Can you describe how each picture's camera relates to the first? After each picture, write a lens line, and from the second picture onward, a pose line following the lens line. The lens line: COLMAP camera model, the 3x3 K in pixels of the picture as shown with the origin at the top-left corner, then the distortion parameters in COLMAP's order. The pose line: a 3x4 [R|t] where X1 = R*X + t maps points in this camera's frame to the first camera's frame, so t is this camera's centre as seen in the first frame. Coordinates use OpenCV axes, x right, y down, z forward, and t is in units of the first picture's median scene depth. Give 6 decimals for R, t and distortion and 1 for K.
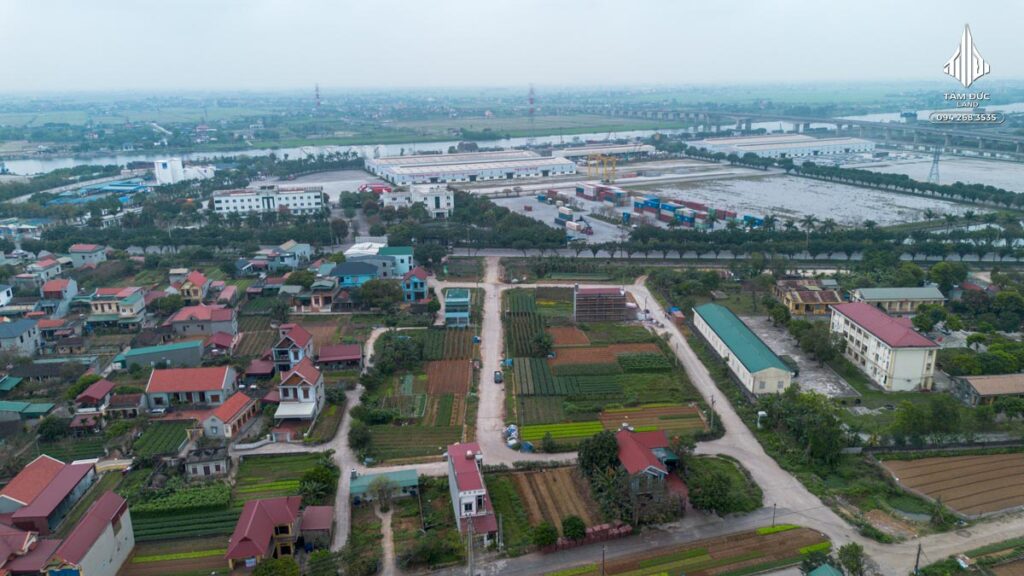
lens RADIAL K [[709.5, 0, 512.0], [0, 709.5, 288.0], [0, 0, 1]] dist [0.079450, -0.091279]
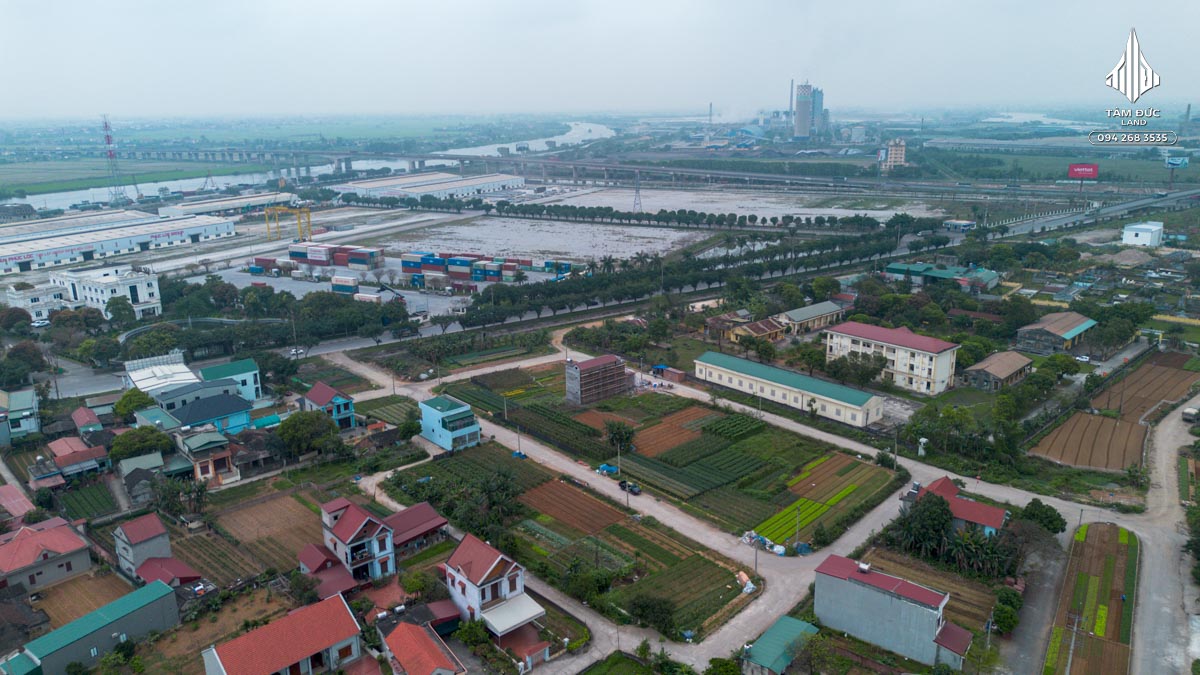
lens RADIAL K [[838.0, 0, 605.0], [0, 838.0, 336.6], [0, 0, 1]] dist [0.081830, -0.104160]
pose [[0.768478, -0.168163, 0.617384, -0.272361], [0.182643, 0.982356, 0.040233, -0.036748], [-0.613256, 0.081843, 0.785632, 0.135164]]
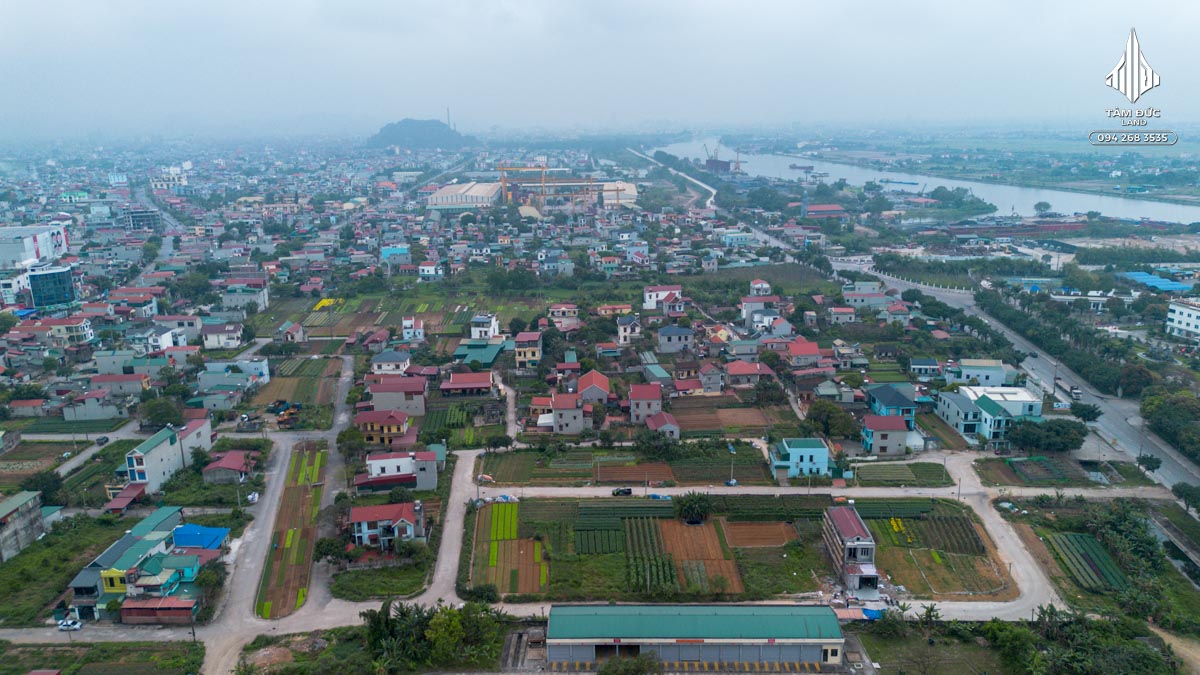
lens RADIAL K [[825.5, 0, 592.5], [0, 825.5, 336.3], [0, 0, 1]] dist [0.093170, -0.101450]
pose [[-0.052212, 0.265957, -0.962570, 0.494989], [-0.261350, 0.926652, 0.270209, -0.180601], [0.963831, 0.265676, 0.021125, 0.414215]]
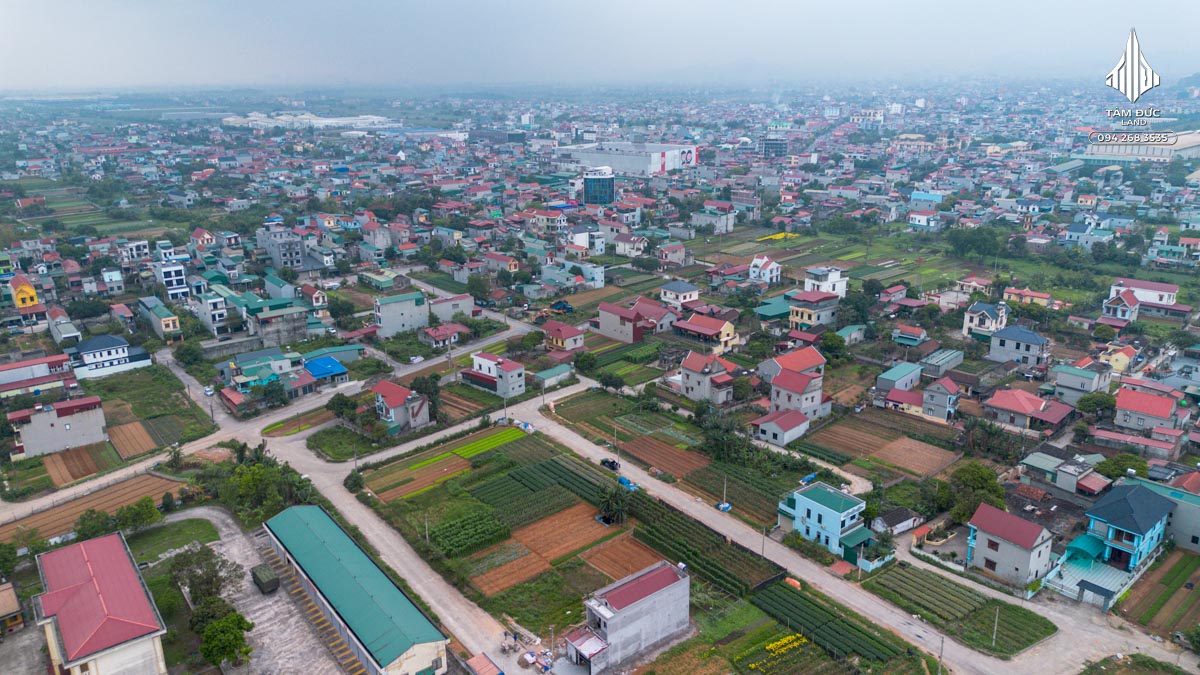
lens RADIAL K [[838.0, 0, 605.0], [0, 838.0, 336.6], [0, 0, 1]] dist [0.081830, -0.104160]
pose [[-0.803701, 0.200088, -0.560384, 0.248620], [-0.143073, 0.849158, 0.508390, -0.247221], [0.577577, 0.488769, -0.653842, 0.749504]]
